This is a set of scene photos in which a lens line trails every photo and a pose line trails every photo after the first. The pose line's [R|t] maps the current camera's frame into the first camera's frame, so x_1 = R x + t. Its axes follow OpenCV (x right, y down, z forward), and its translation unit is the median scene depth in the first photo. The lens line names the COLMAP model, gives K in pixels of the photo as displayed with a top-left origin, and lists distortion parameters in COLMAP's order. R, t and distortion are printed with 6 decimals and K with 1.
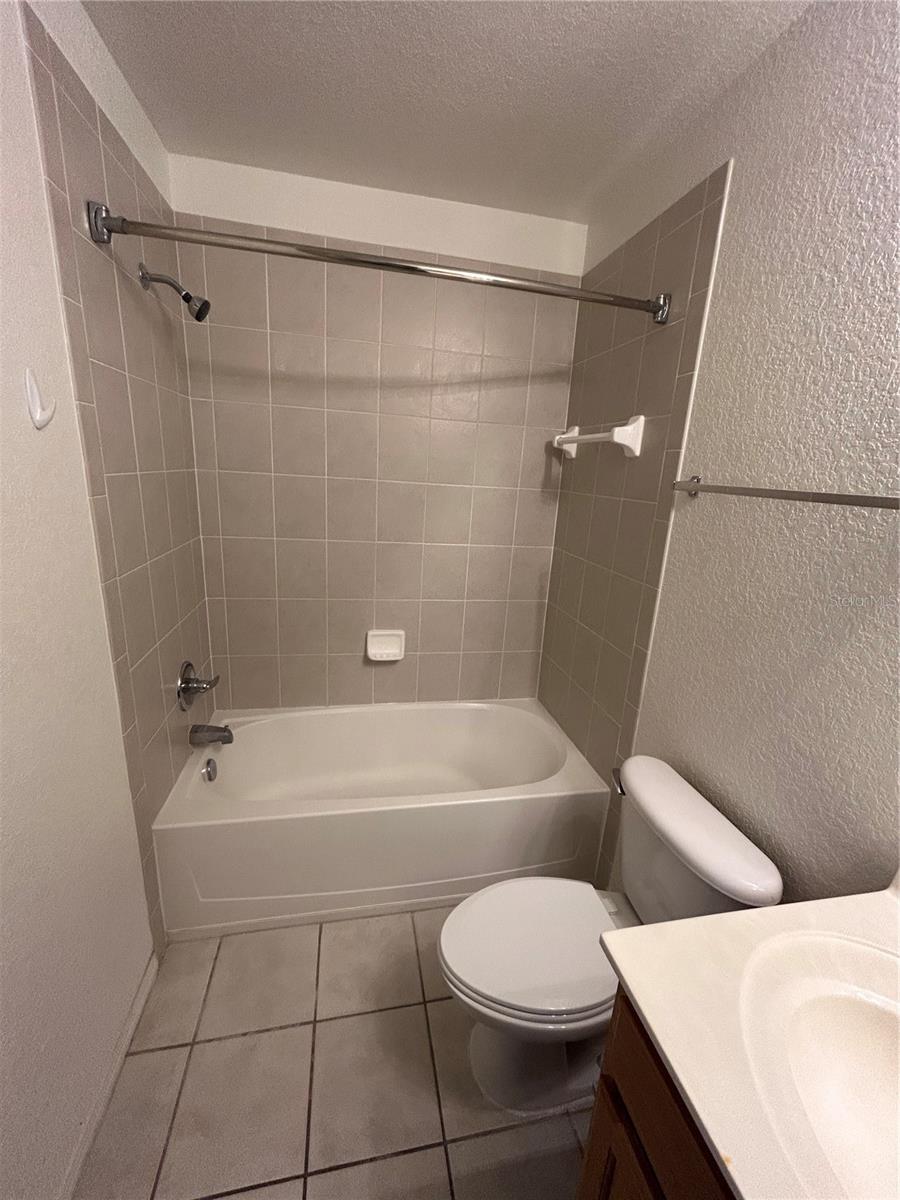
lens RADIAL K [[483.2, 0, 449.7], [0, 483.2, 593.5], [0, 0, 1]] dist [-0.000103, -0.000029]
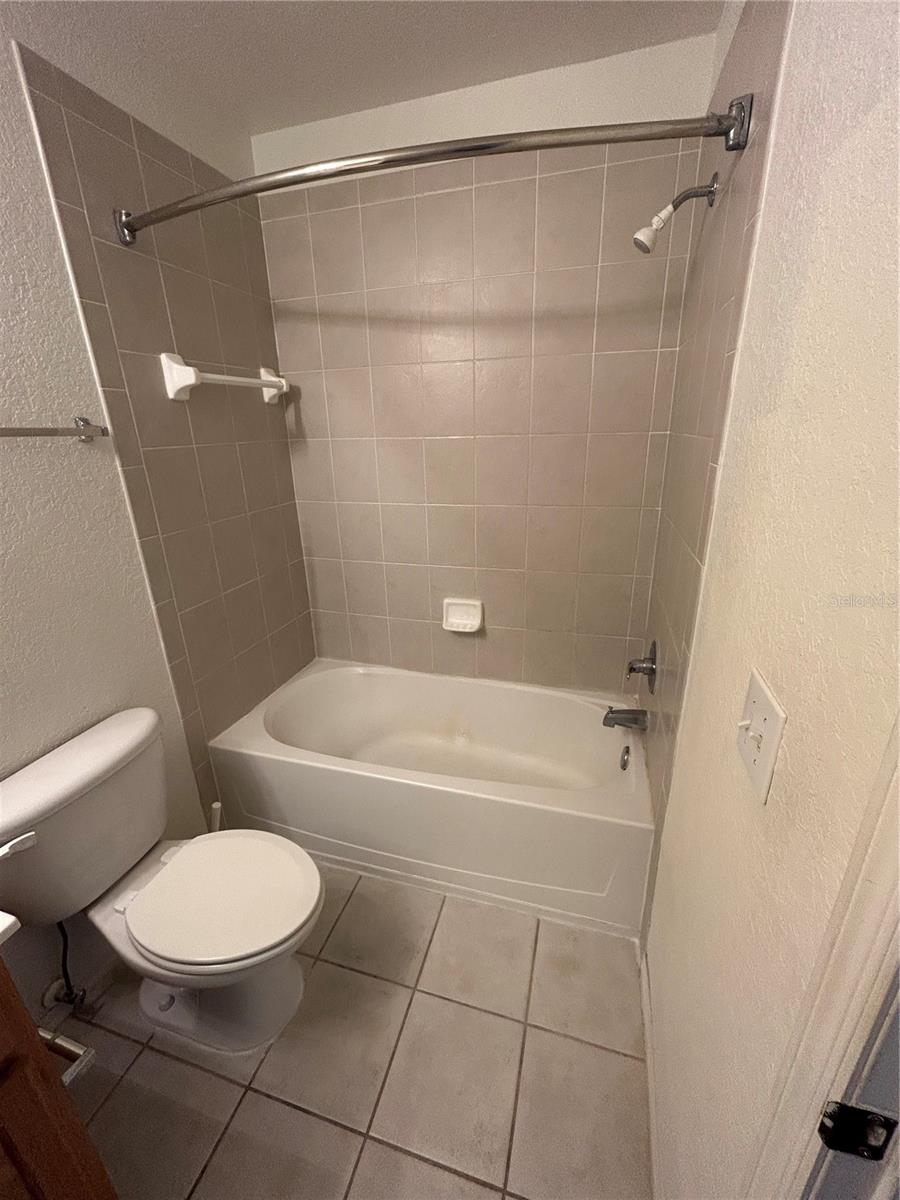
lens RADIAL K [[484.8, 0, 452.0], [0, 484.8, 603.4], [0, 0, 1]] dist [-0.001791, -0.000124]
pose [[0.883968, 0.083164, -0.460092, 0.322582], [-0.051806, 0.995416, 0.080393, 0.008311], [0.464669, -0.047229, 0.884224, 0.149540]]
